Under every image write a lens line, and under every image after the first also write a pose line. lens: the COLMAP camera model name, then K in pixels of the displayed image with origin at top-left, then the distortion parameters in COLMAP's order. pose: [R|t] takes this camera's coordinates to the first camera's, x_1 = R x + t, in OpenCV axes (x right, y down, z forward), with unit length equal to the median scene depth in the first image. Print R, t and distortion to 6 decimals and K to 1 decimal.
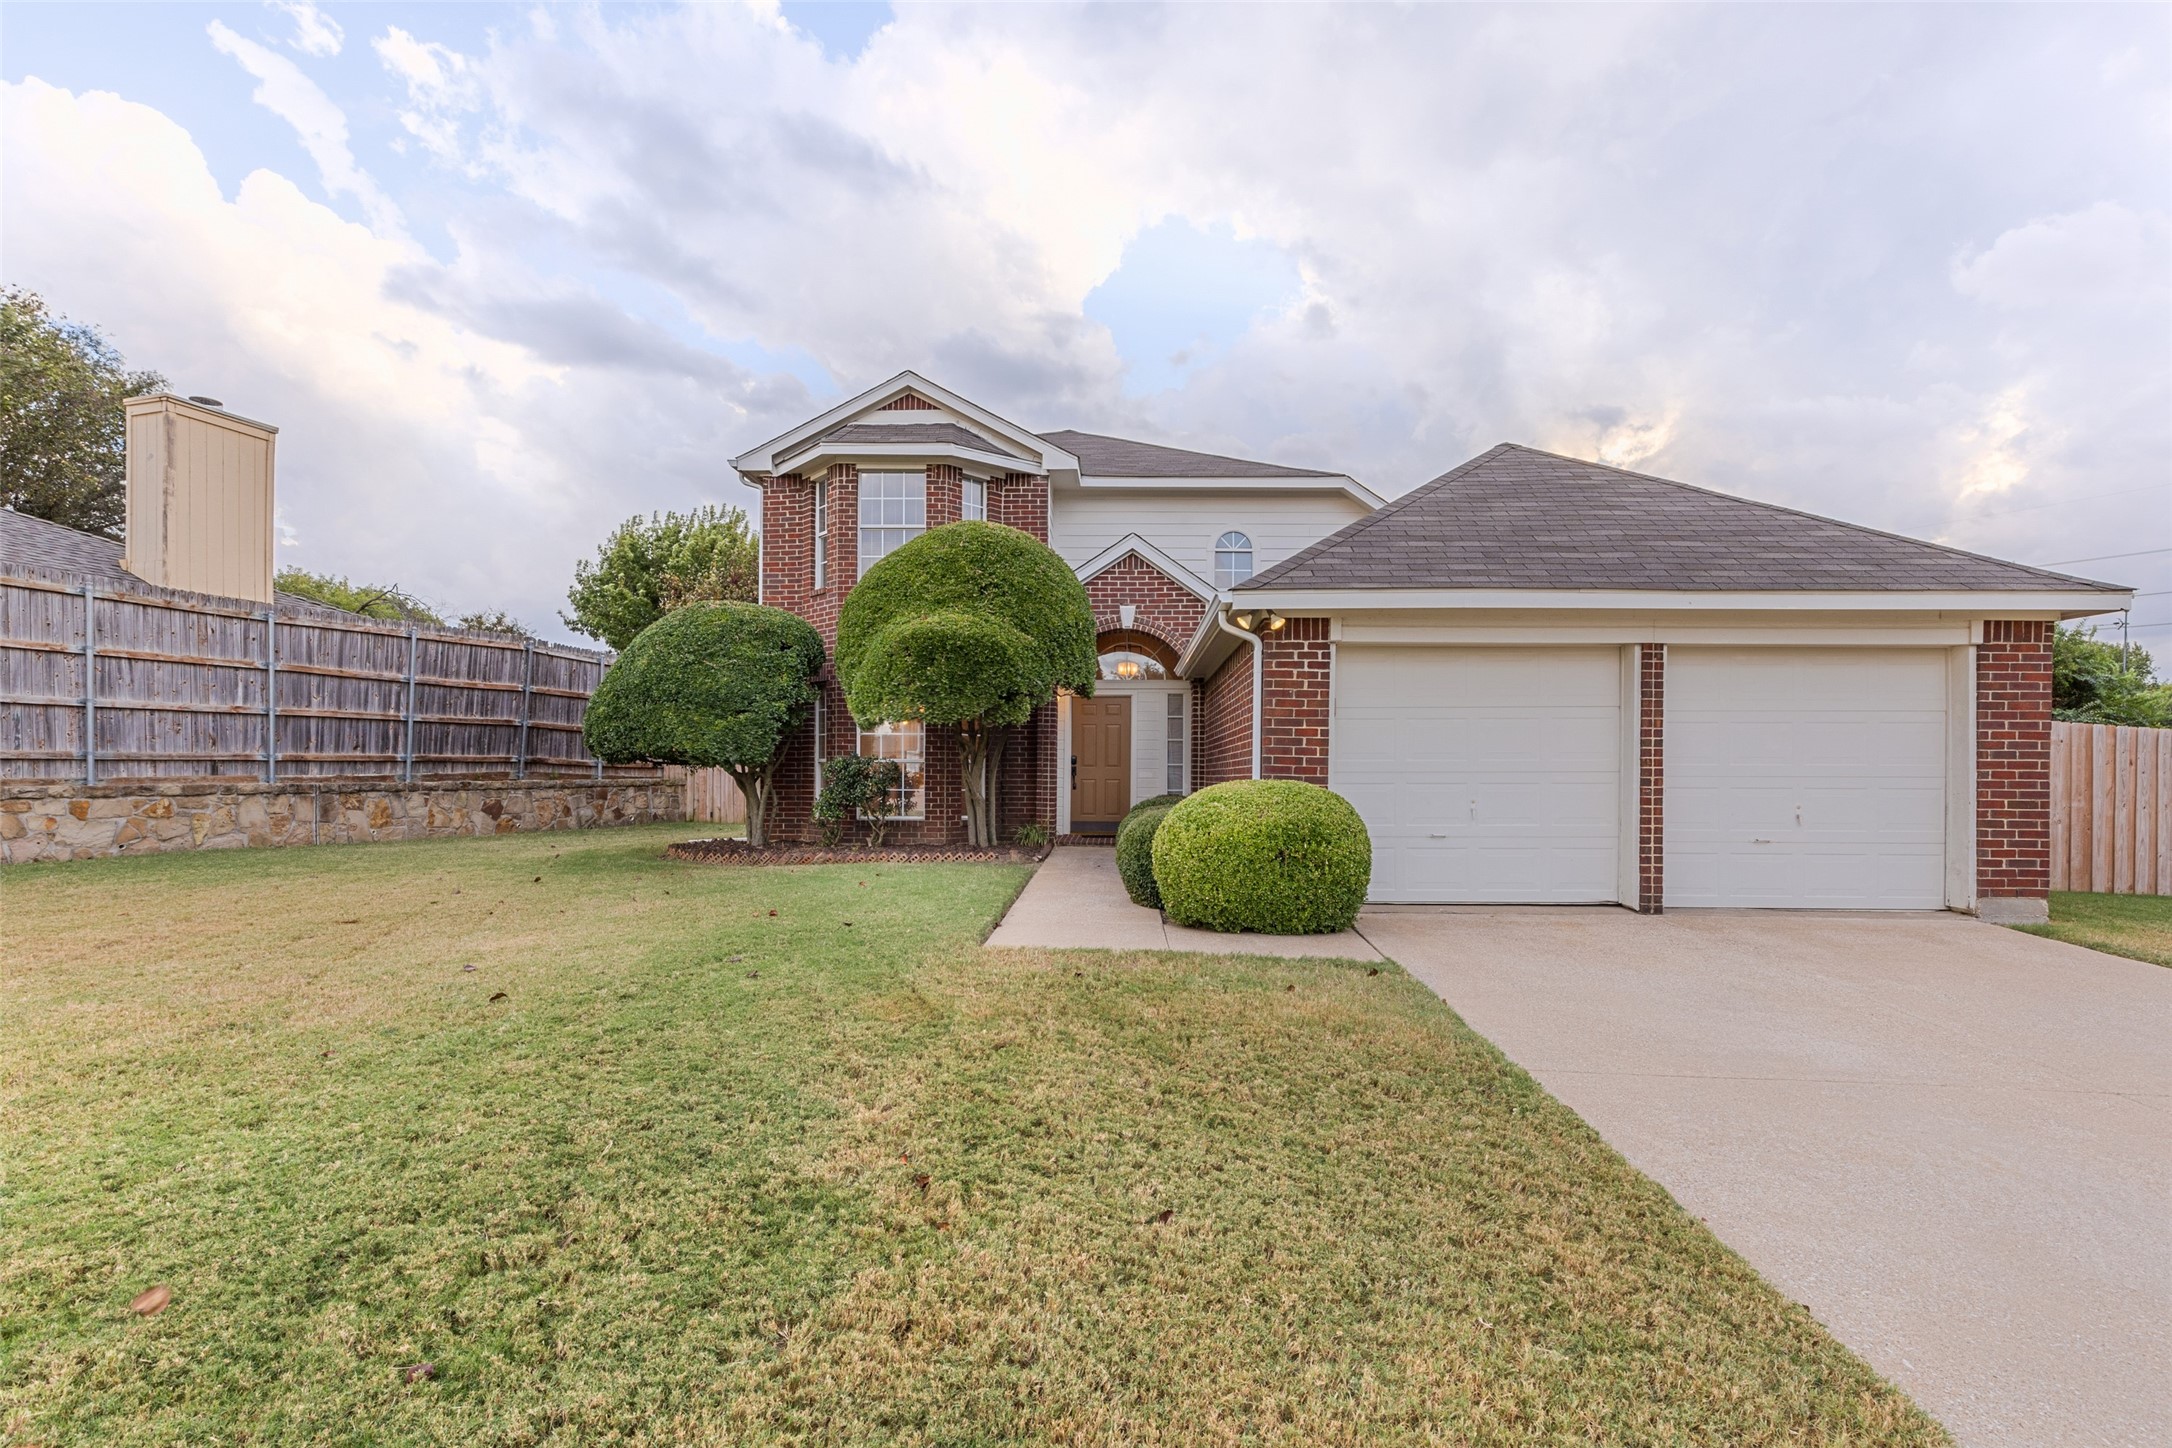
lens RADIAL K [[974.4, 0, 1092.5], [0, 974.4, 732.8], [0, 0, 1]] dist [0.007657, -0.001928]
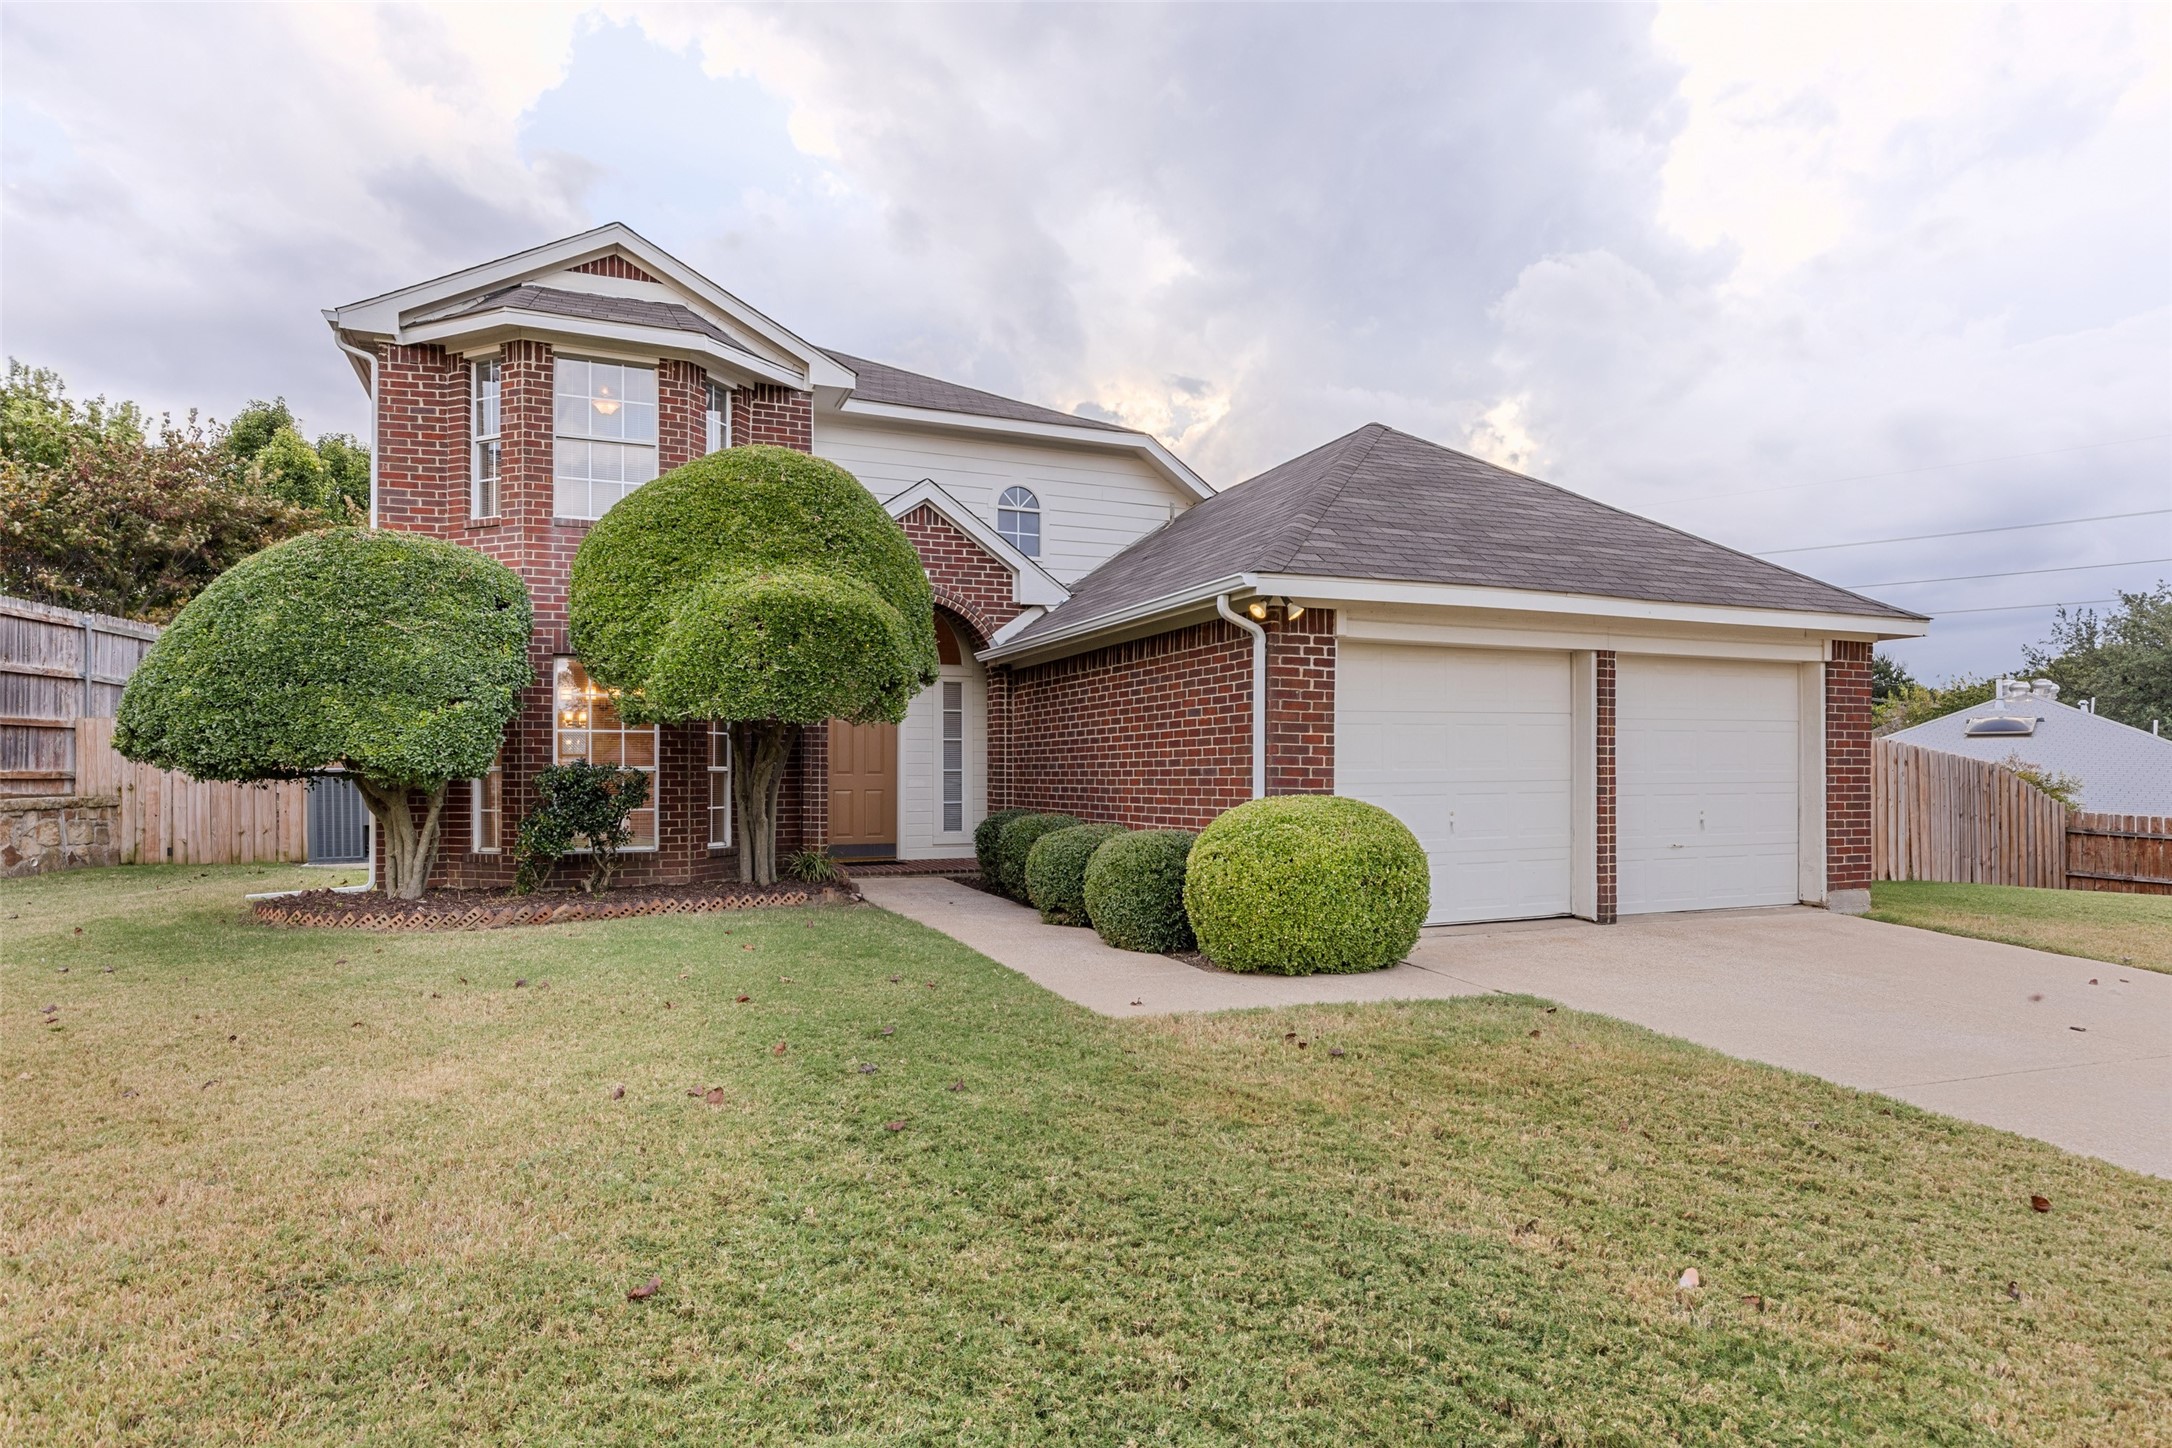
lens RADIAL K [[1194.2, 0, 1084.4], [0, 1194.2, 721.4], [0, 0, 1]] dist [0.004382, 0.000474]
pose [[0.913948, 0.009233, 0.405725, -0.400749], [-0.009016, 0.999956, -0.002446, -0.011825], [-0.405730, -0.001422, 0.913992, 0.105467]]
